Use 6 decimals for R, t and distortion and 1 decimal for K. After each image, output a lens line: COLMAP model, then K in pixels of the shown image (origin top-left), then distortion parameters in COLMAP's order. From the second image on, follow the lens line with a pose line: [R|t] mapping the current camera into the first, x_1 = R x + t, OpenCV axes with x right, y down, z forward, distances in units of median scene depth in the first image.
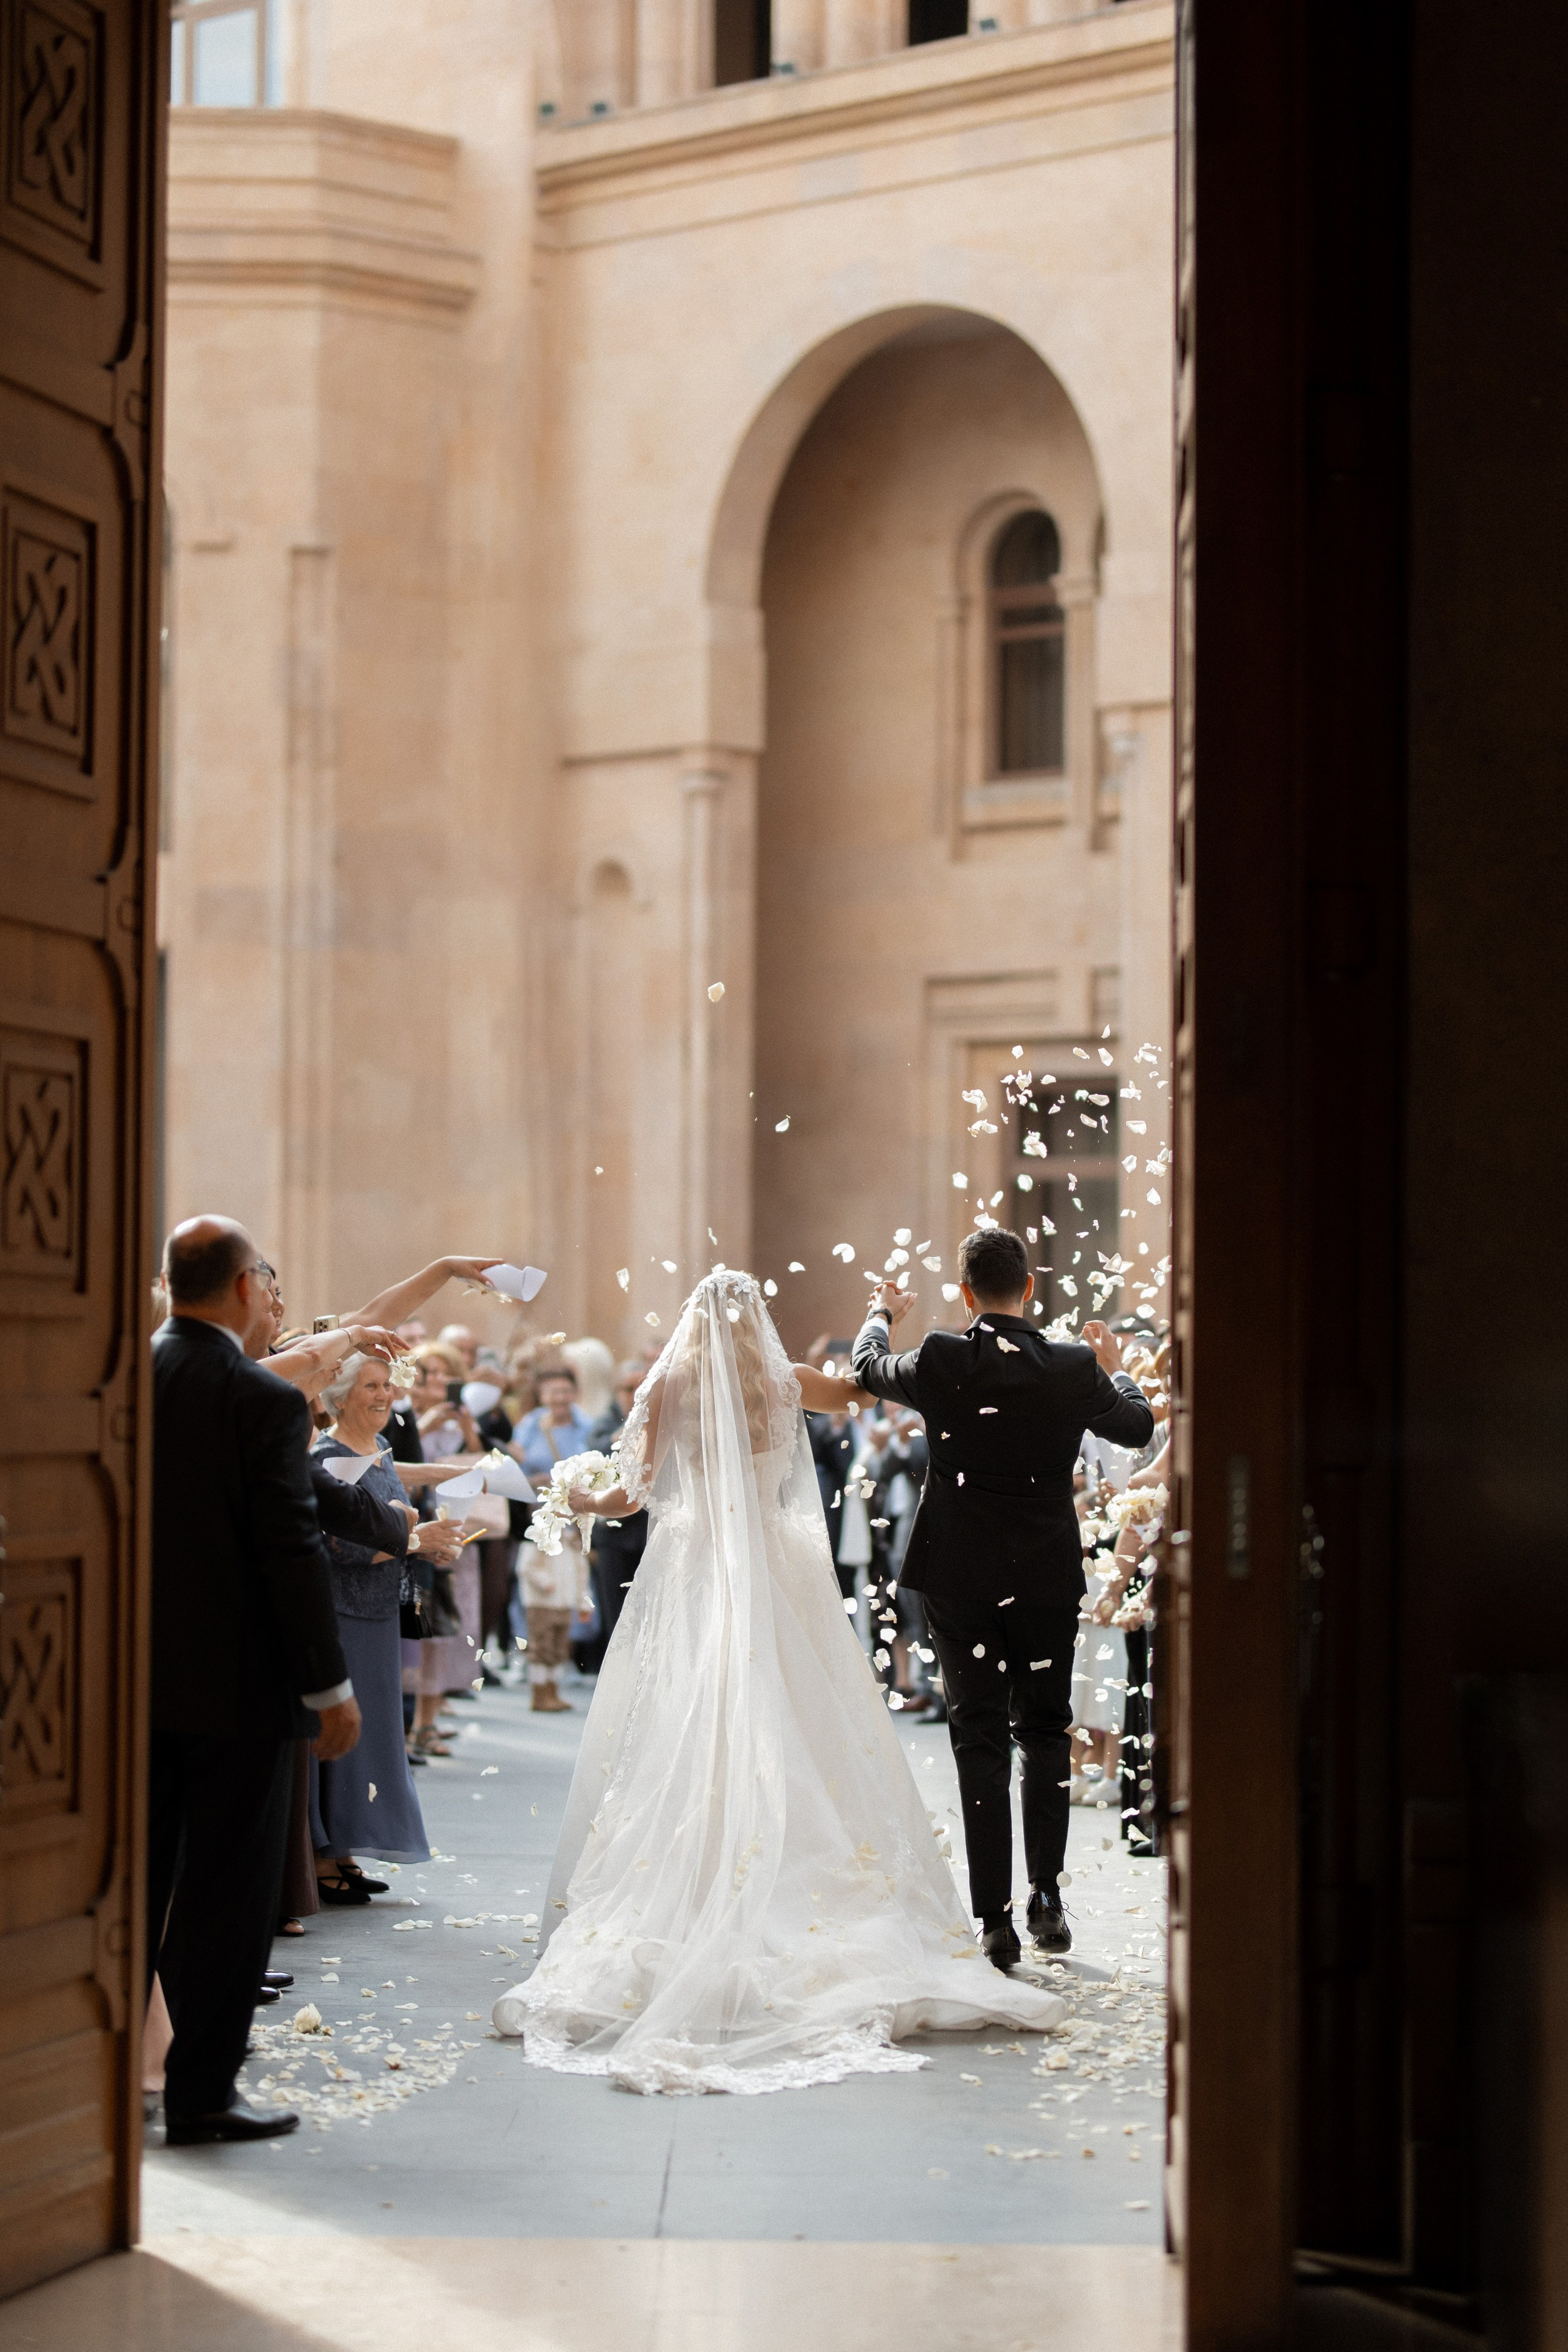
lens RADIAL K [[6094.2, 0, 784.0], [0, 6094.2, 1176.0], [0, 0, 1]] dist [-0.087466, -0.084882]
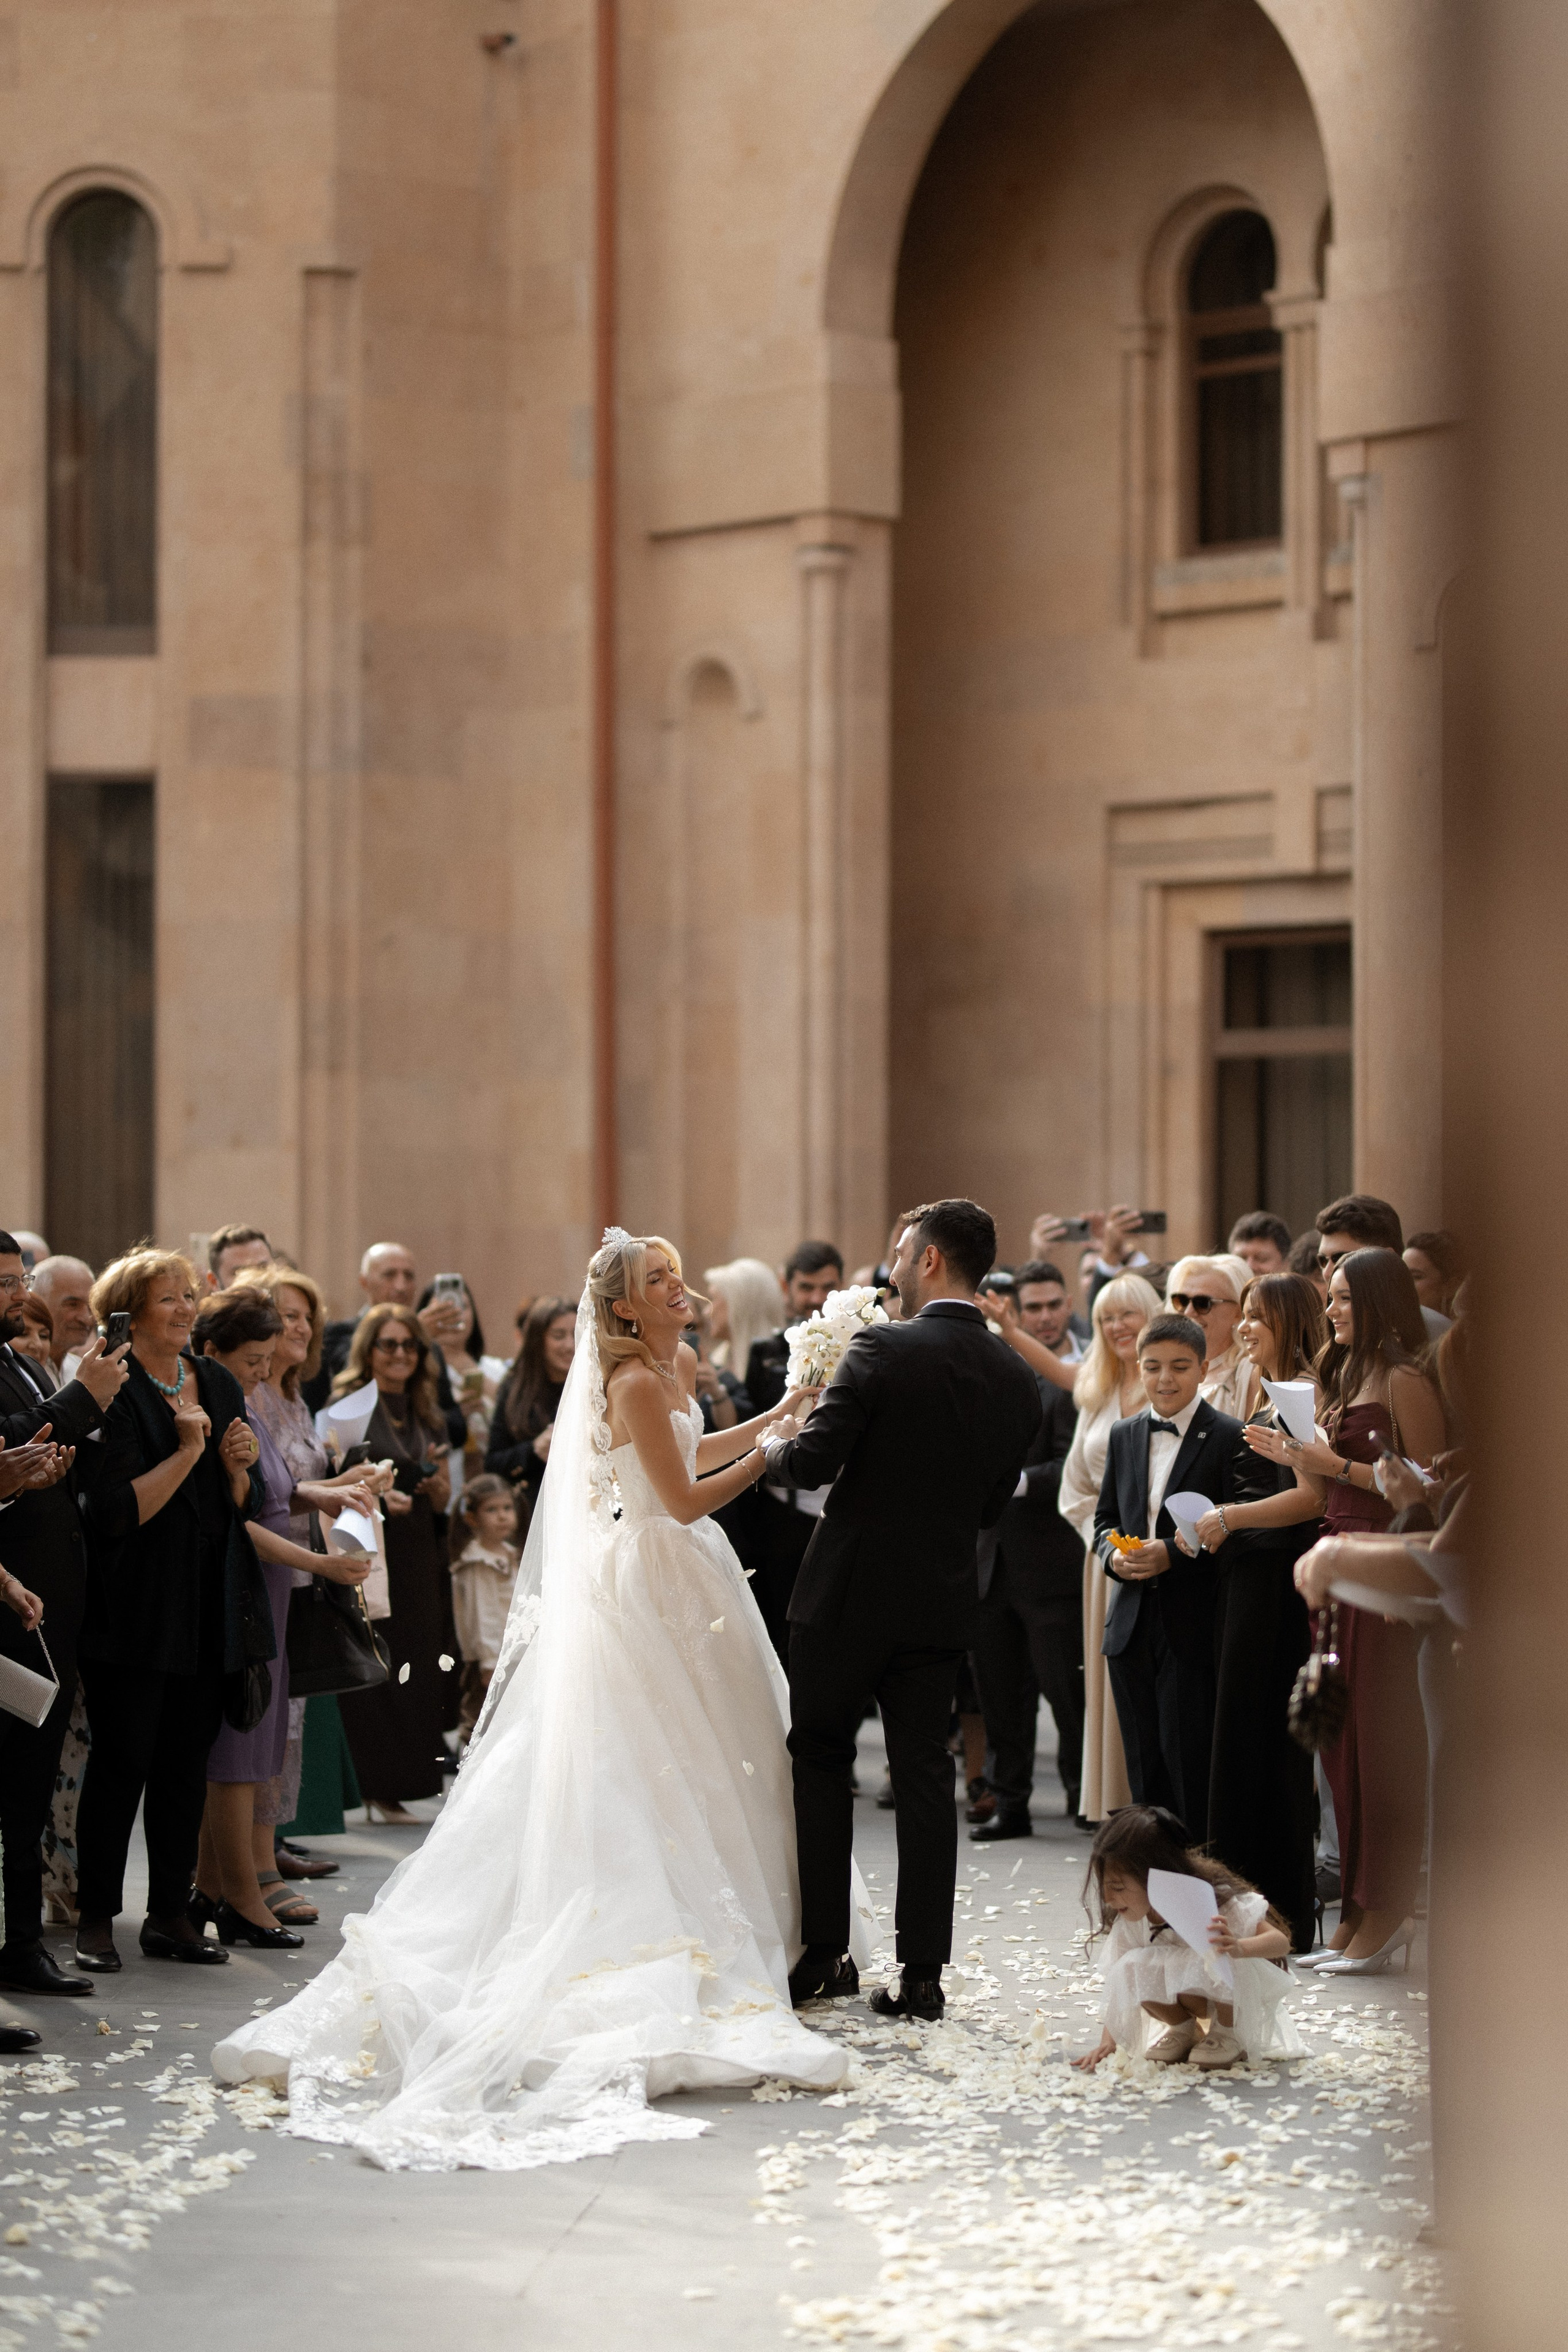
lens RADIAL K [[6094.2, 0, 784.0], [0, 6094.2, 1176.0], [0, 0, 1]] dist [-0.087466, -0.084882]
pose [[0.999271, -0.005368, -0.037794, 0.012670], [0.005838, 0.999907, 0.012338, 0.006731], [0.037724, -0.012550, 0.999209, 0.241042]]
